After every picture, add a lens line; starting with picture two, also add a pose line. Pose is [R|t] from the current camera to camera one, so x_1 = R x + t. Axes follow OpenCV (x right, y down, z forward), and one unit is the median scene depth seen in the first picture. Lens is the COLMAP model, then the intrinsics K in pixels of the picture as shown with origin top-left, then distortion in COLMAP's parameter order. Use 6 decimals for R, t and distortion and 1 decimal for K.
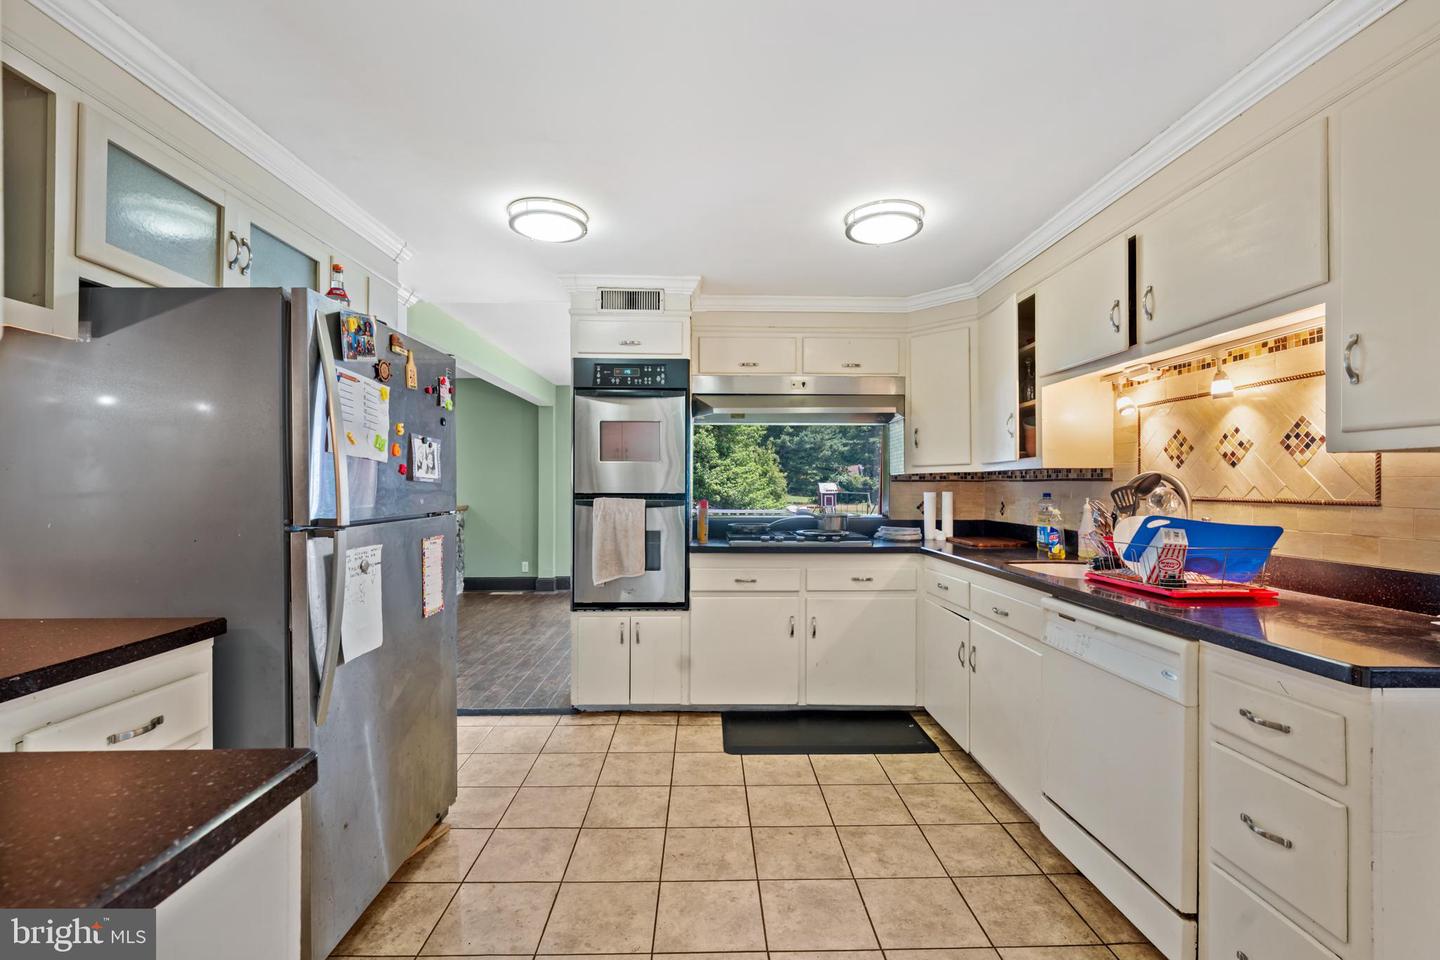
lens RADIAL K [[616.6, 0, 721.3], [0, 616.6, 486.9], [0, 0, 1]] dist [-0.002365, -0.000215]
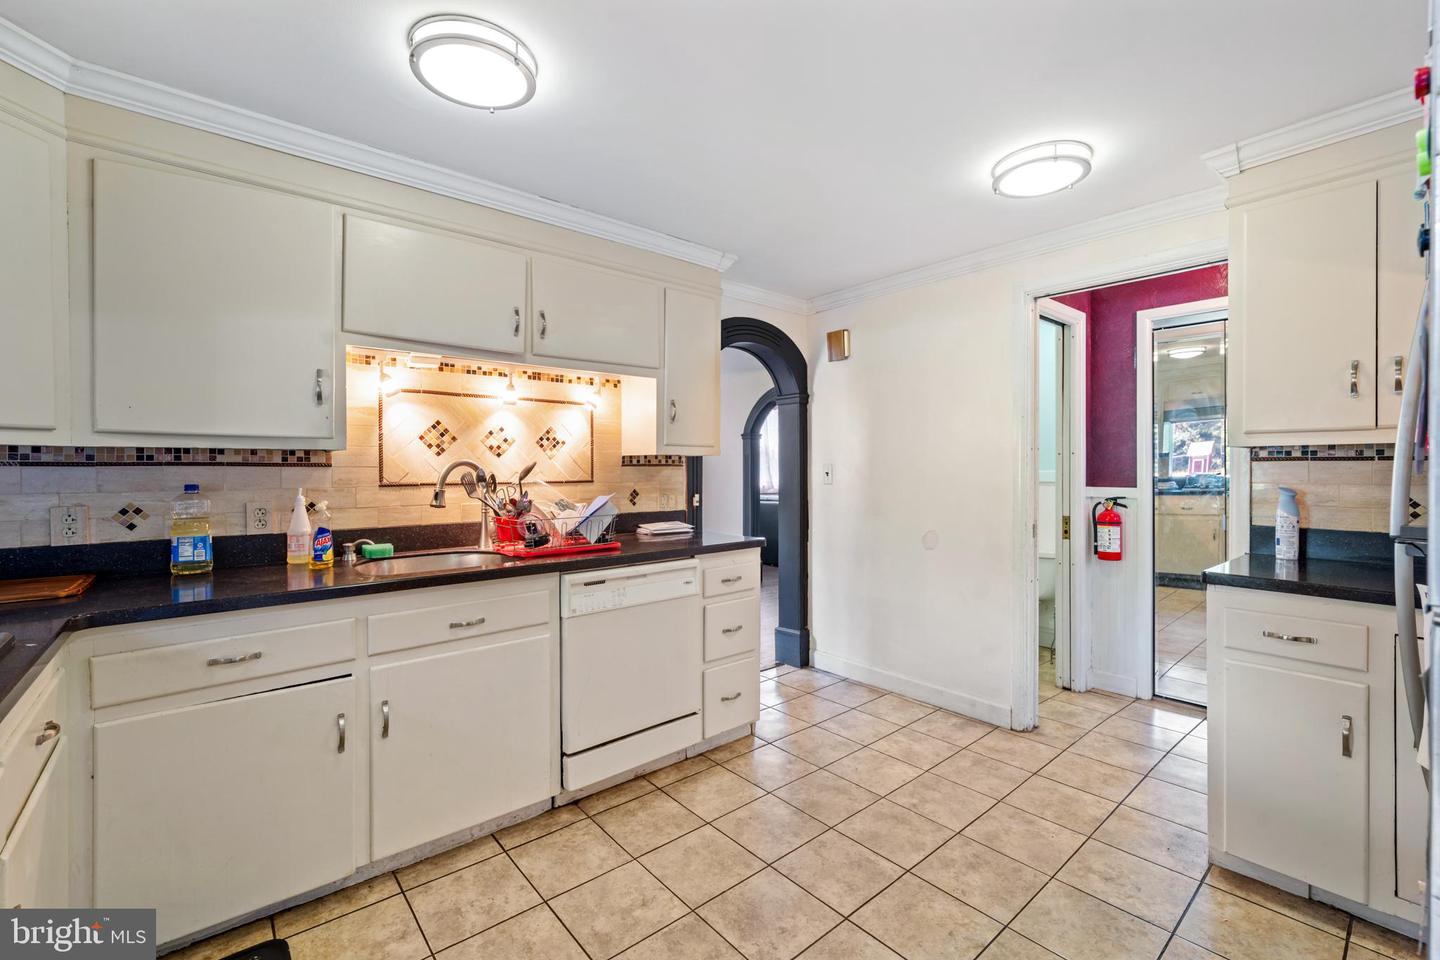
lens RADIAL K [[616.6, 0, 725.0], [0, 616.6, 465.6], [0, 0, 1]] dist [-0.002365, -0.000215]
pose [[-0.628742, 0.002346, 0.777610, -0.482257], [0.001060, 0.999997, -0.002161, -0.010709], [-0.777613, -0.000534, -0.628743, 1.434101]]
